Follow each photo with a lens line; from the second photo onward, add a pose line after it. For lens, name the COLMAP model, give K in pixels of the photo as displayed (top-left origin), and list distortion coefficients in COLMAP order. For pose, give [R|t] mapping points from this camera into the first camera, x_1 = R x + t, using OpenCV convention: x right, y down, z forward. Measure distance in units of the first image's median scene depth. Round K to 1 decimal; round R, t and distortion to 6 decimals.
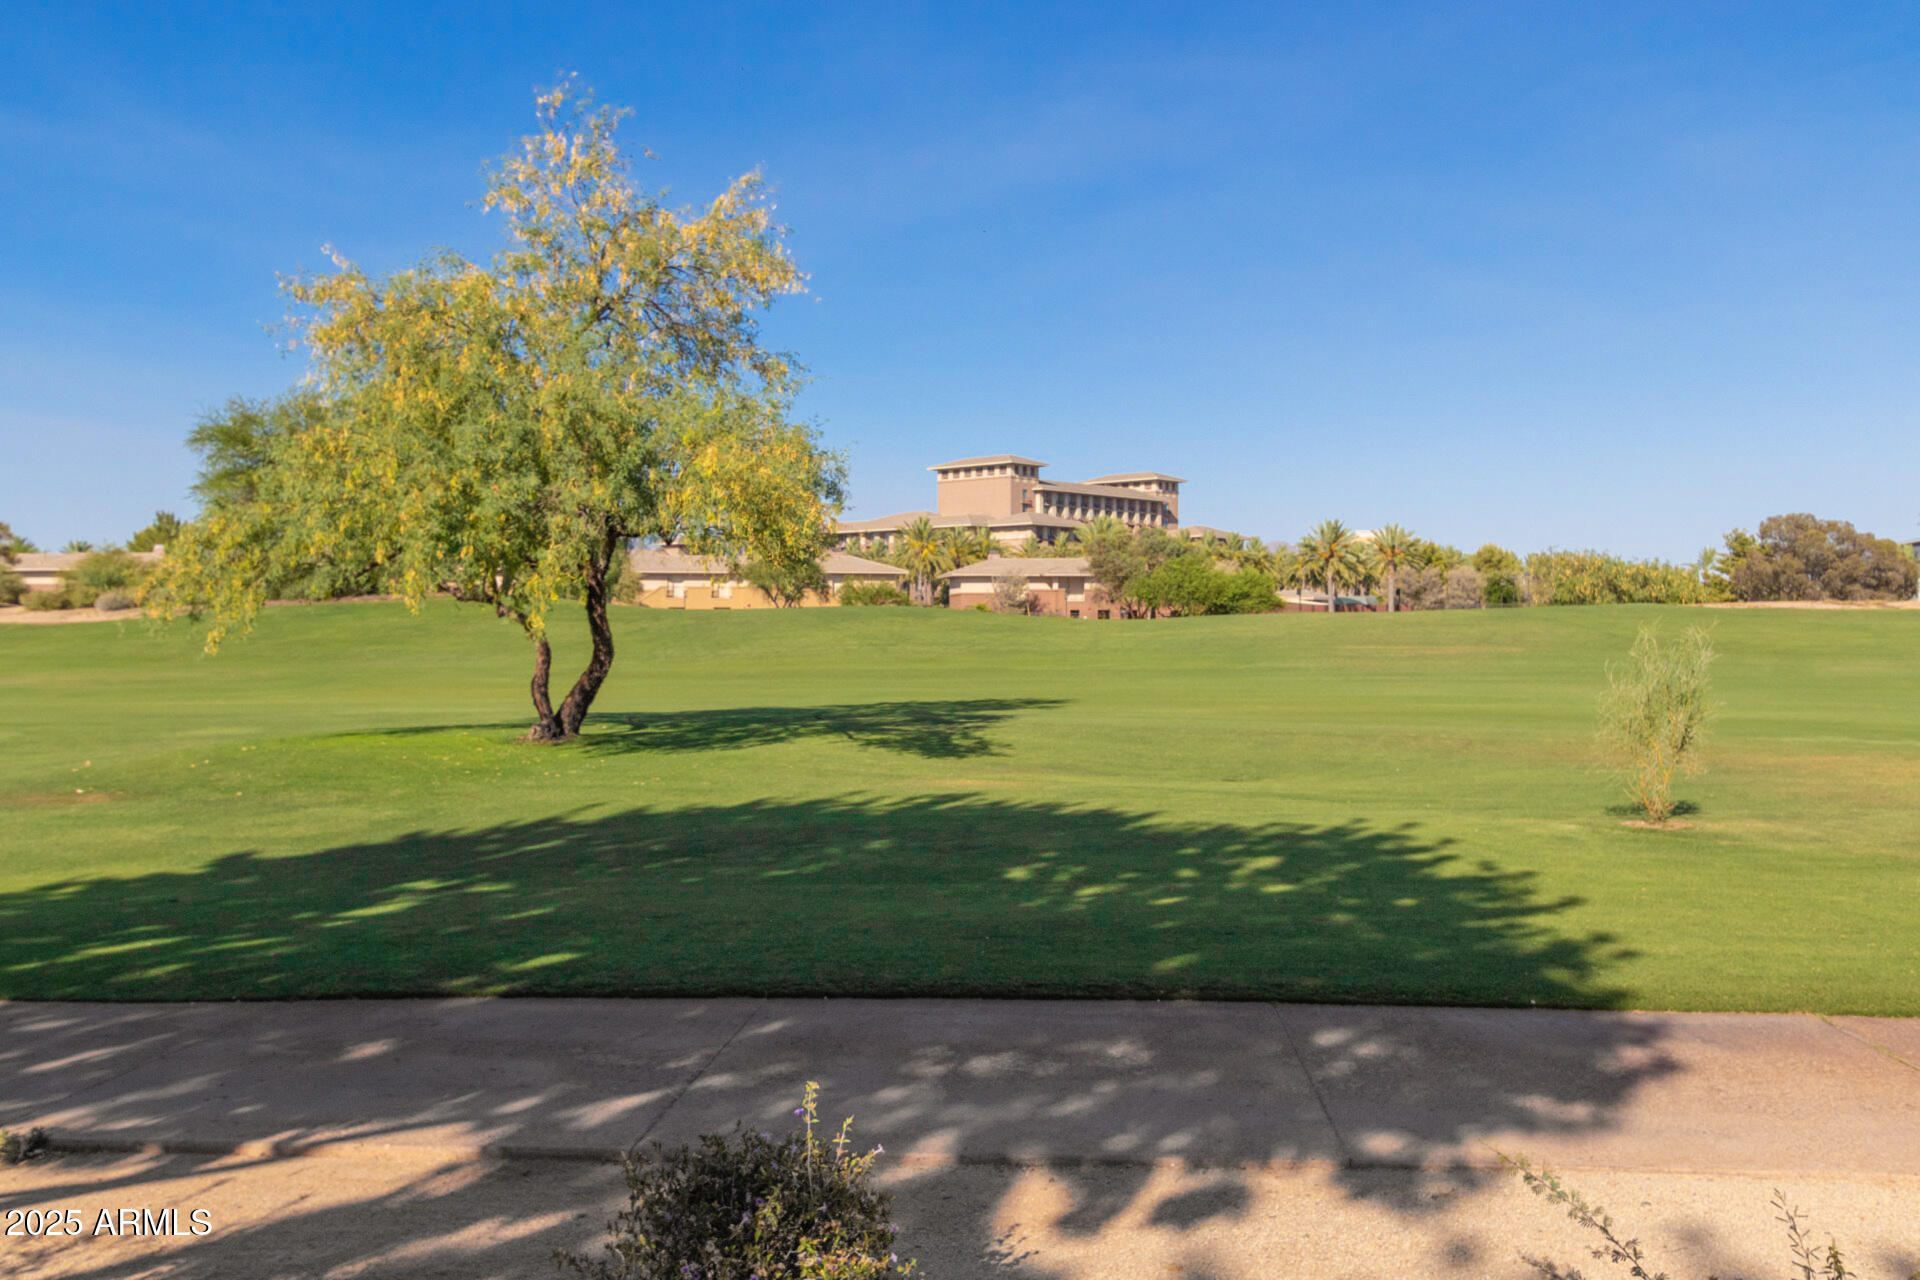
lens RADIAL K [[1683.8, 0, 959.1], [0, 1683.8, 640.2], [0, 0, 1]] dist [0.002402, 0.000095]
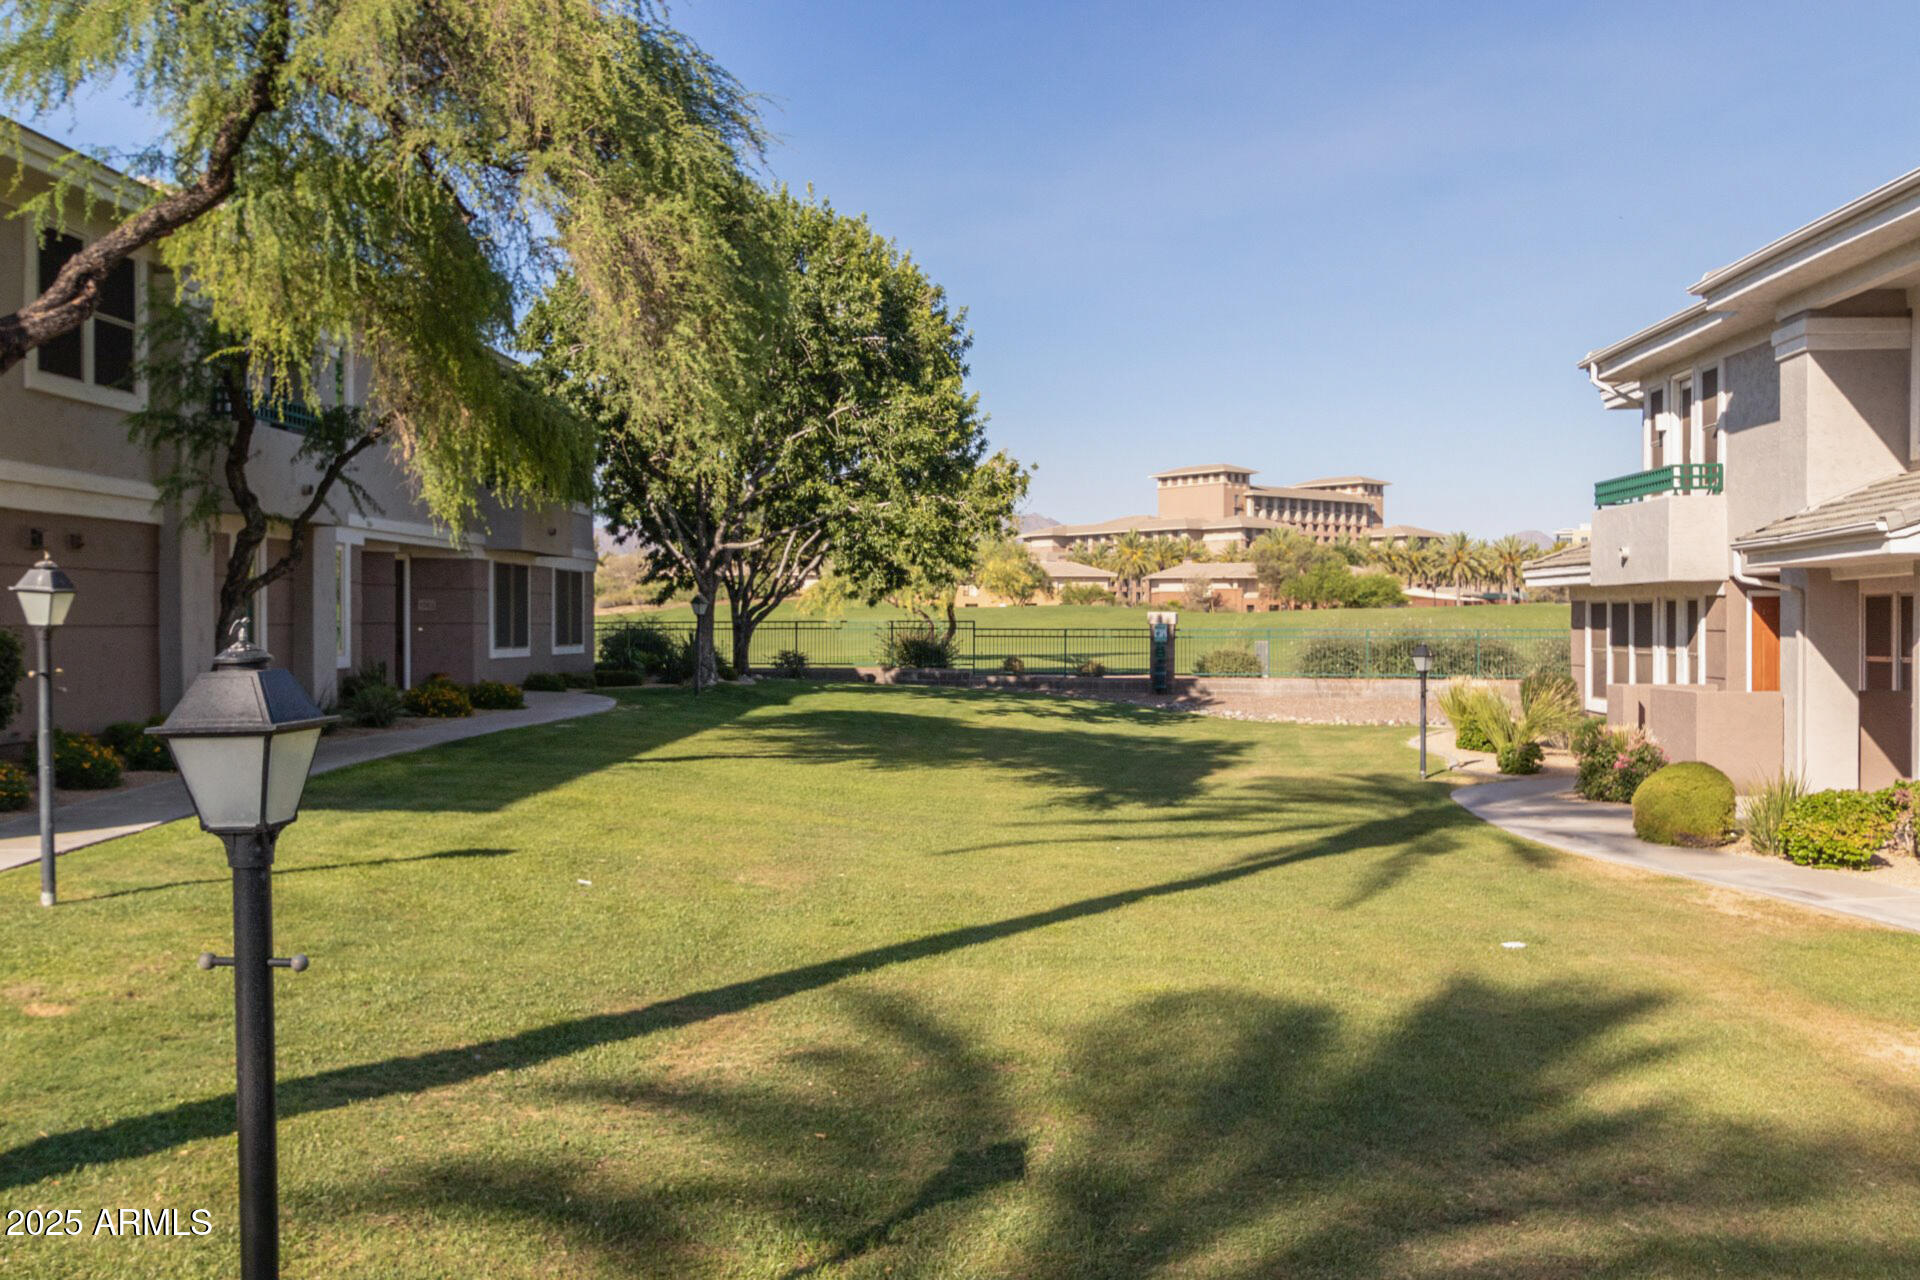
lens RADIAL K [[1683.8, 0, 960.0], [0, 1683.8, 639.0], [0, 0, 1]] dist [0.002402, 0.000095]
pose [[0.990259, -0.000727, -0.139238, 0.015530], [0.001165, 0.999995, 0.003064, 0.001707], [0.139235, -0.003197, 0.990254, -0.141283]]
